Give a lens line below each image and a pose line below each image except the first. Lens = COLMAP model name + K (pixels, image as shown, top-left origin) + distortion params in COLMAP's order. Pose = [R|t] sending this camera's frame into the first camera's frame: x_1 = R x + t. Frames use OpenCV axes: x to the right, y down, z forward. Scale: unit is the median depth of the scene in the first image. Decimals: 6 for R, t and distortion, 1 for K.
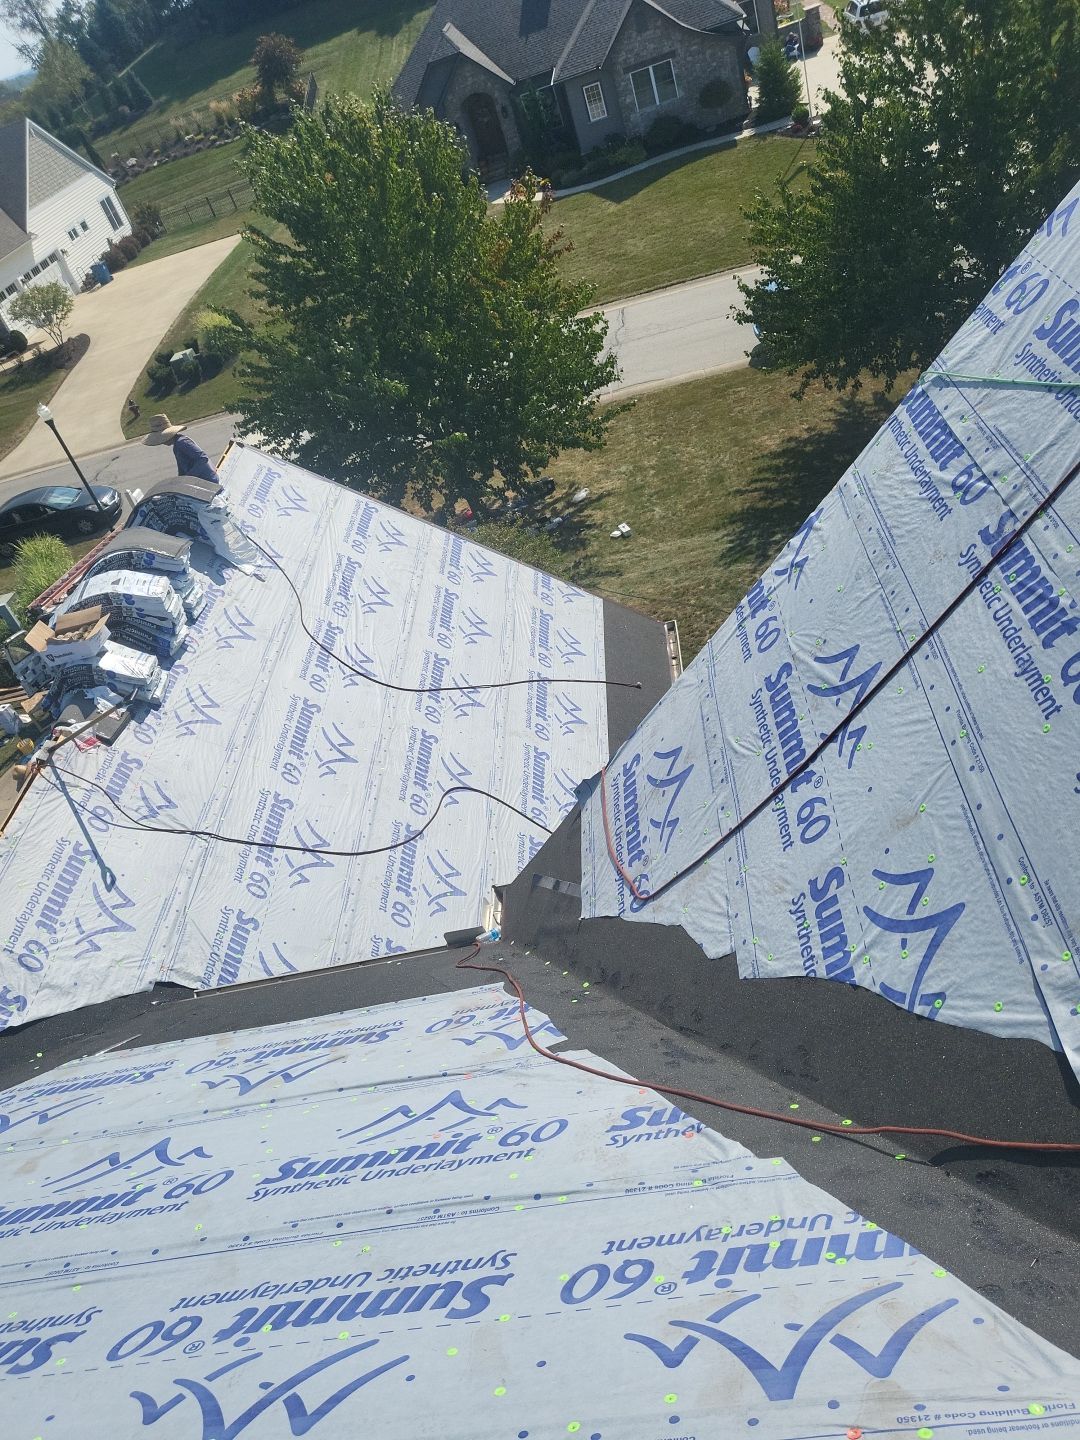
lens RADIAL K [[1168.4, 0, 540.0], [0, 1168.4, 720.0], [0, 0, 1]] dist [-0.006412, 0.072493]
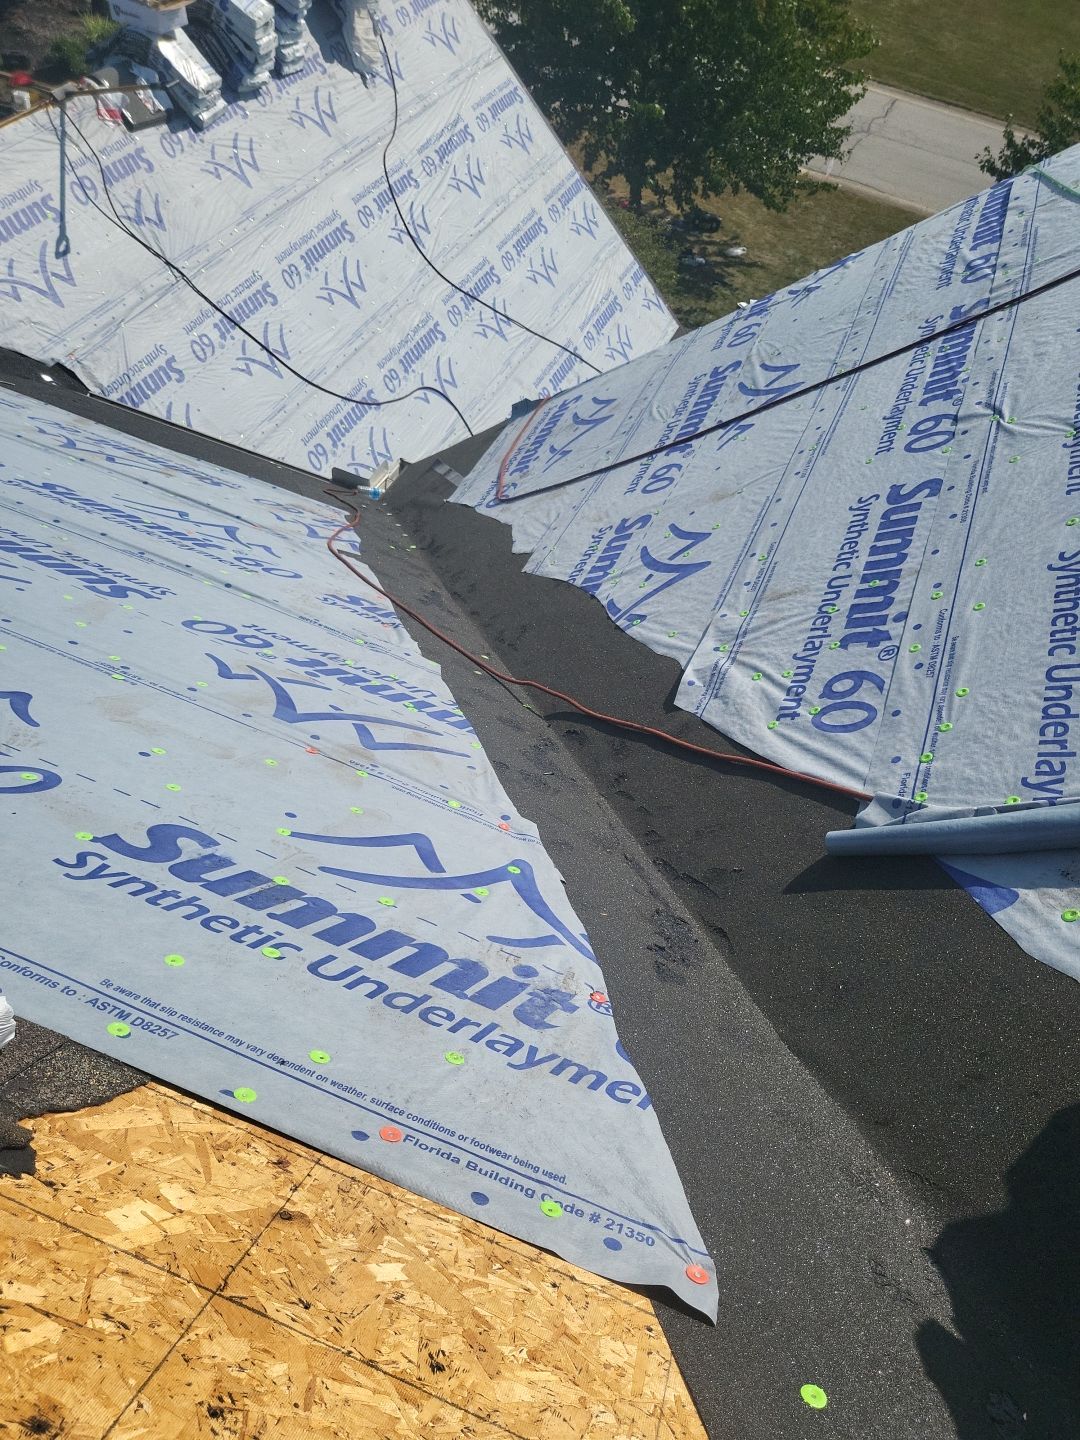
lens RADIAL K [[1157.1, 0, 546.9], [0, 1157.1, 688.9], [0, 0, 1]] dist [-0.010783, 0.078488]
pose [[0.853141, 0.508499, 0.116532, 0.082530], [-0.521597, 0.827458, 0.207967, 0.053635], [0.009326, -0.238208, 0.971169, -0.026127]]
